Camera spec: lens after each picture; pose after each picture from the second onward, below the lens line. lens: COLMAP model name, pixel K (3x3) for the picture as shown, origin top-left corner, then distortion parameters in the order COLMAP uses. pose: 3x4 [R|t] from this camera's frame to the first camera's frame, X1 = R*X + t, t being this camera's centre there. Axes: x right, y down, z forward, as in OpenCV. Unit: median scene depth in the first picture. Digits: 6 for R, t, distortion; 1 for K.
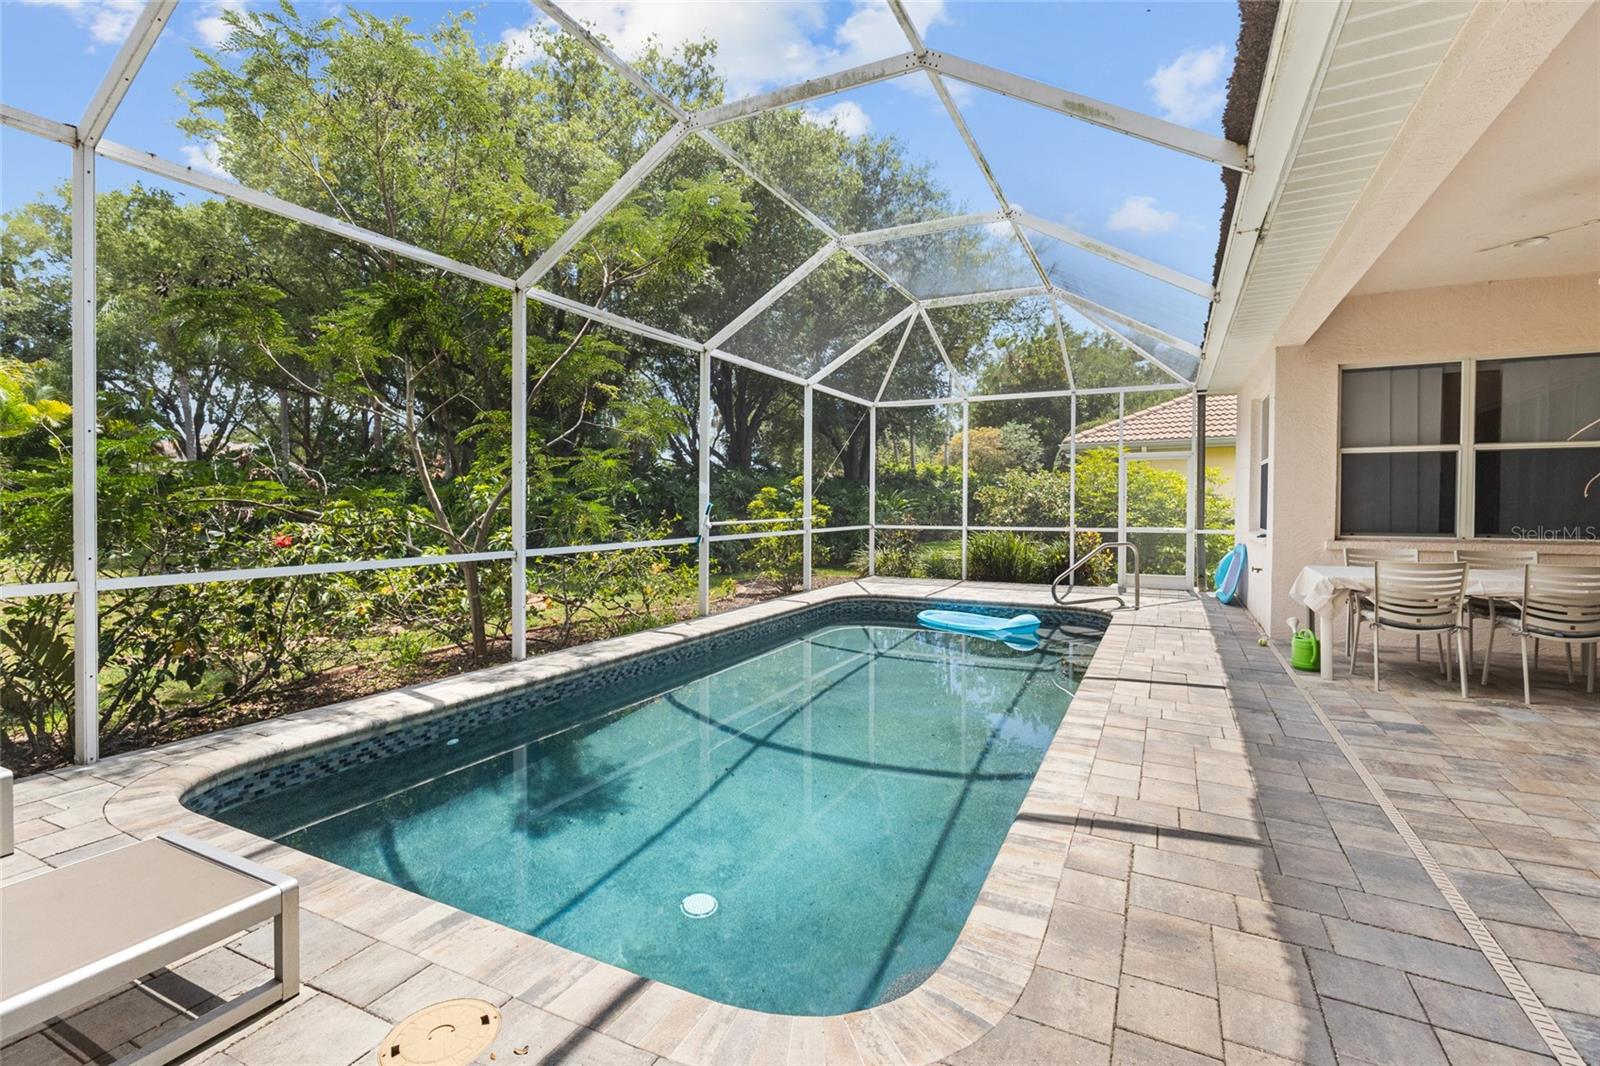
lens RADIAL K [[744.6, 0, 796.7], [0, 744.6, 509.5], [0, 0, 1]] dist [0.005810, -0.000305]
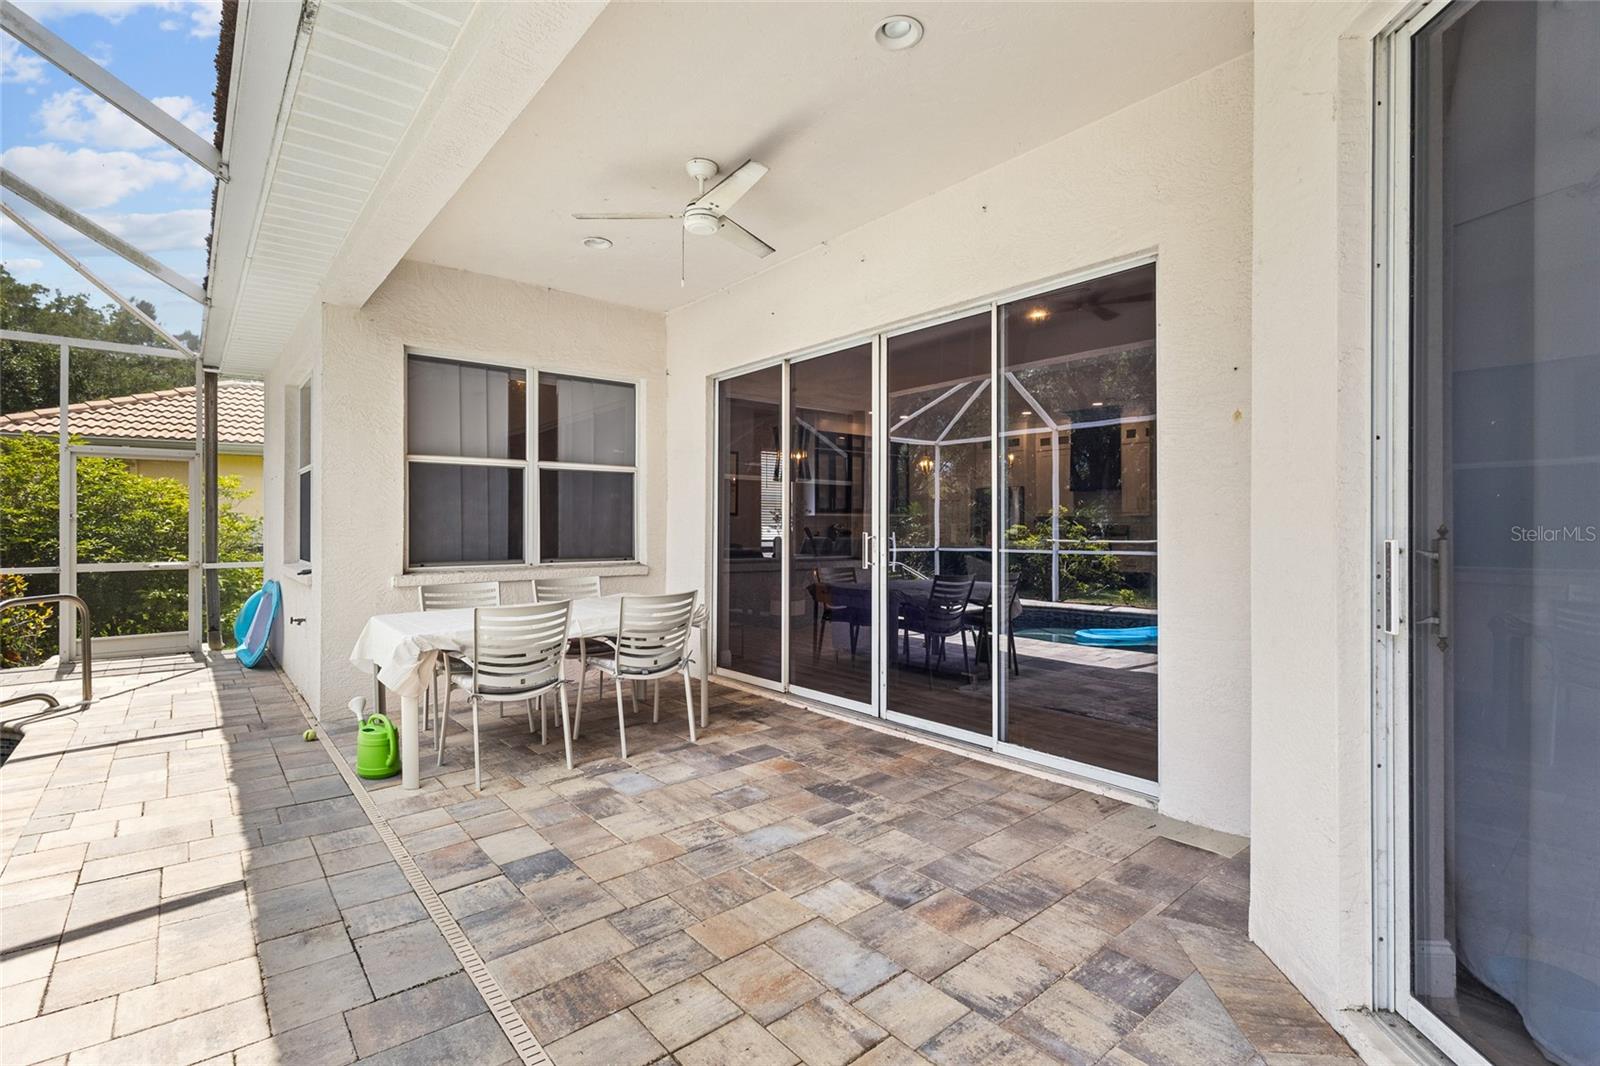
lens RADIAL K [[744.6, 0, 805.9], [0, 744.6, 530.9], [0, 0, 1]] dist [0.005810, -0.000305]
pose [[0.400274, -0.007945, 0.916361, 0.183533], [0.008444, 0.999952, 0.004981, -0.003500], [-0.916357, 0.005744, 0.400322, 0.310732]]
